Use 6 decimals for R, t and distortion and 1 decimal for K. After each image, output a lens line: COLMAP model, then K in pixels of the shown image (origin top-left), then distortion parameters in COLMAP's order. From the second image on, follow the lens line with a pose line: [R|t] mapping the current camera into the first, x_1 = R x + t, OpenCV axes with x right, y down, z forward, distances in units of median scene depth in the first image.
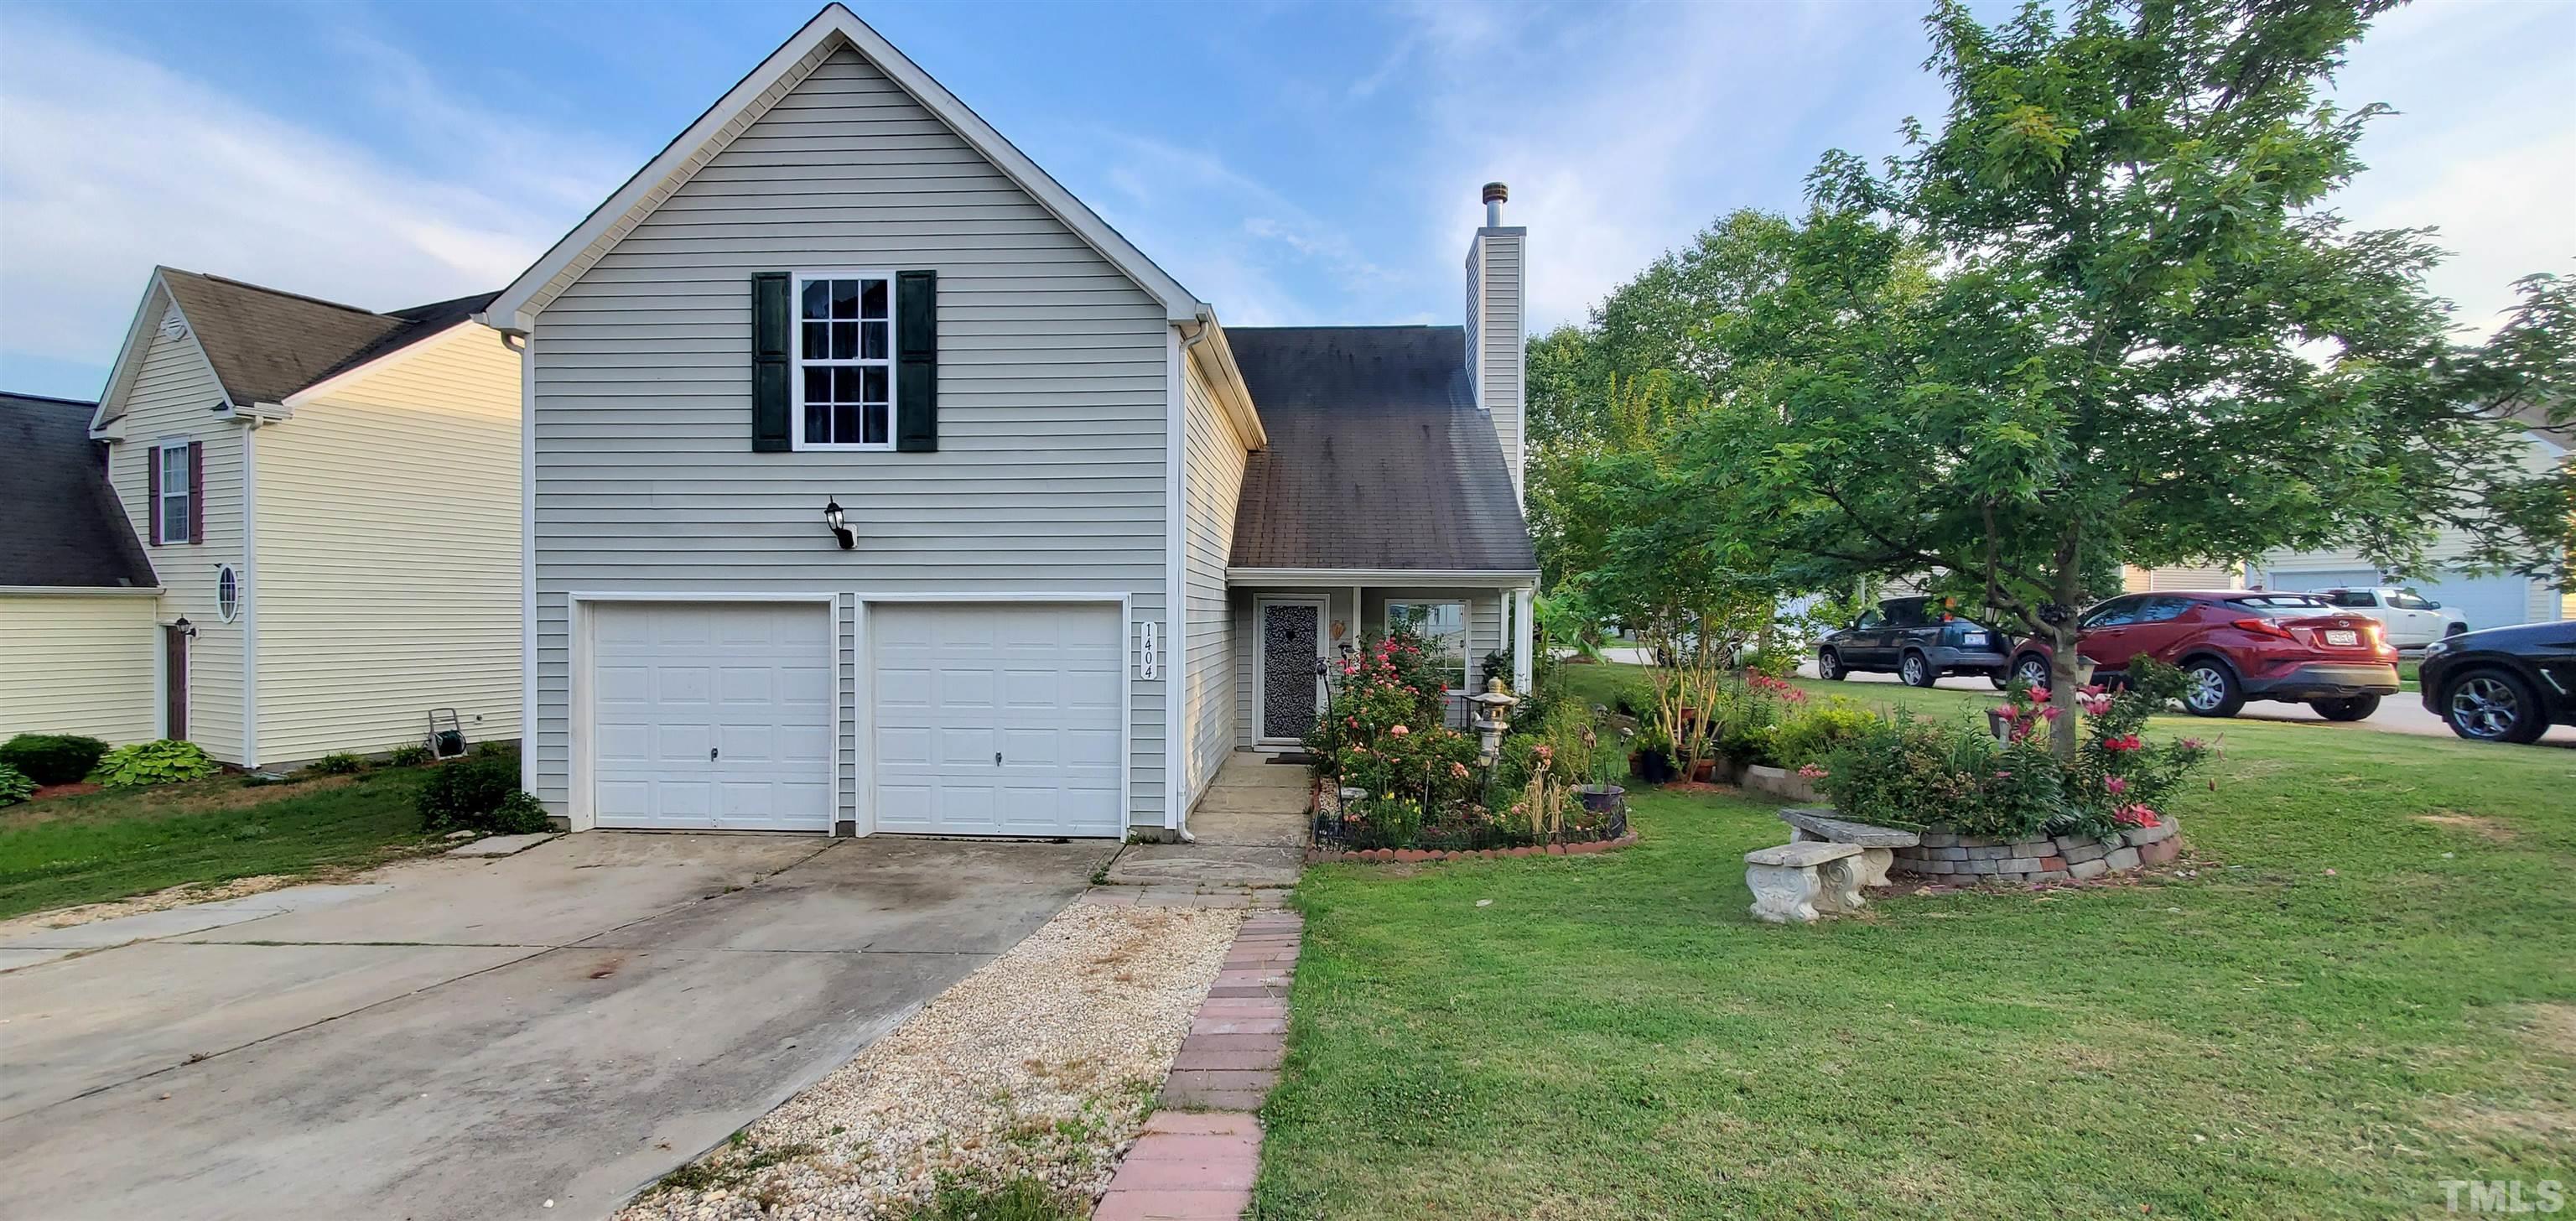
lens RADIAL K [[1039.4, 0, 1287.5], [0, 1039.4, 621.5], [0, 0, 1]] dist [0.000345, 0.000139]
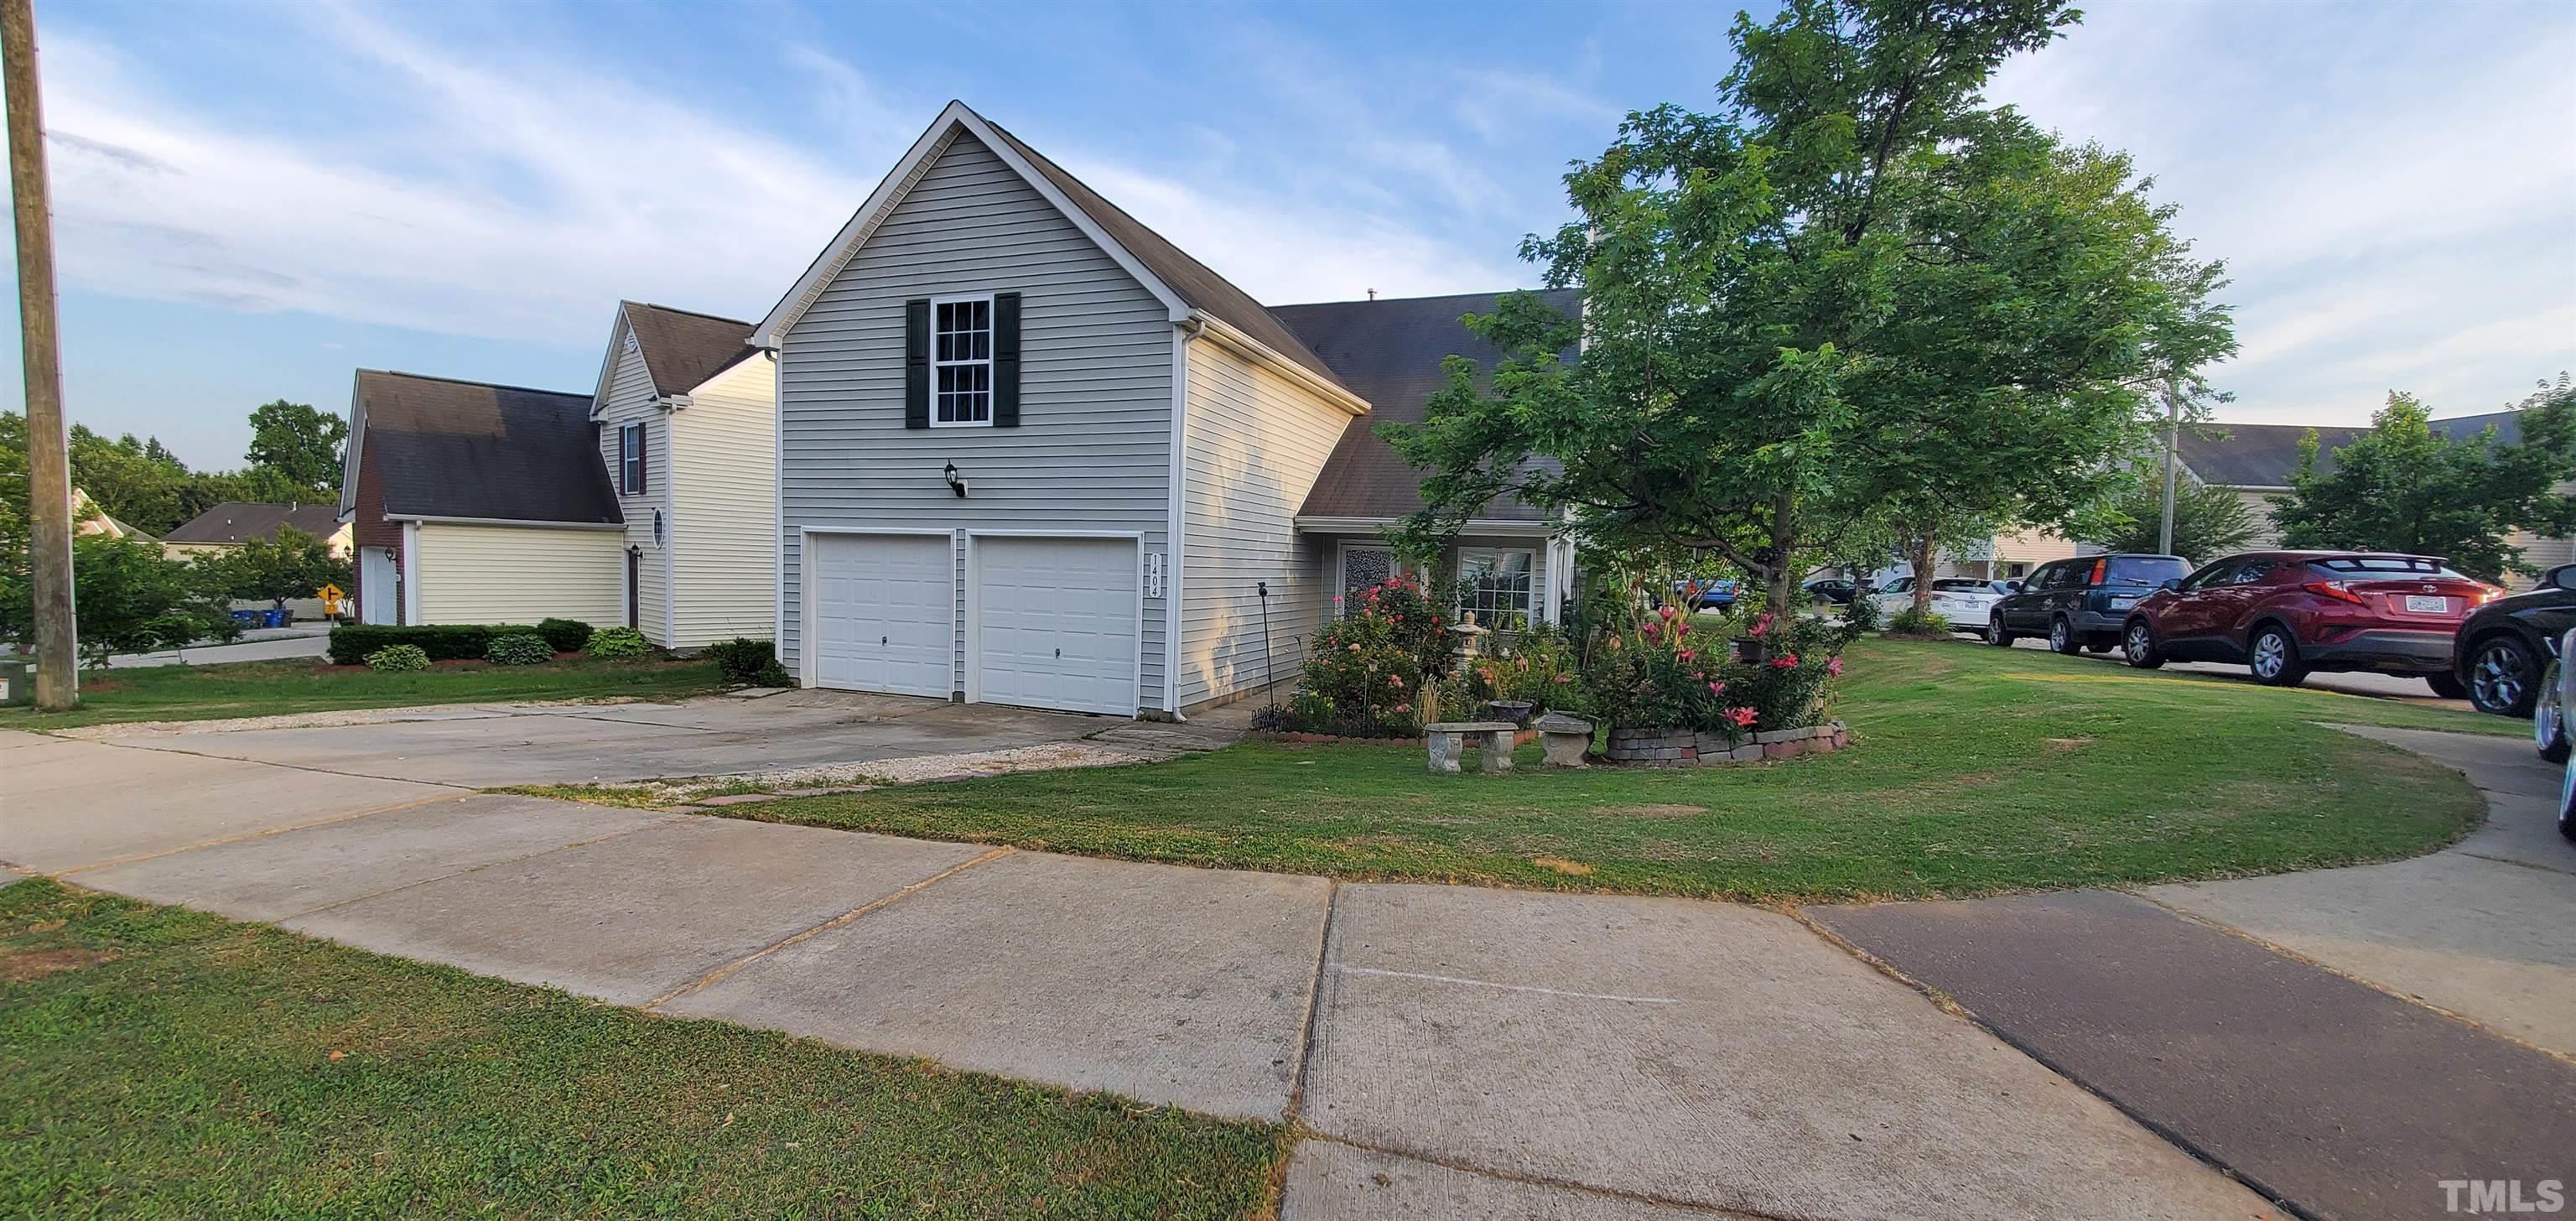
lens RADIAL K [[1039.4, 0, 1287.5], [0, 1039.4, 621.5], [0, 0, 1]] dist [0.000345, 0.000139]
pose [[0.954802, 0.039715, -0.294578, 0.407284], [-0.027607, 0.998599, 0.045150, 0.021105], [0.295959, -0.034977, 0.954560, -0.206344]]
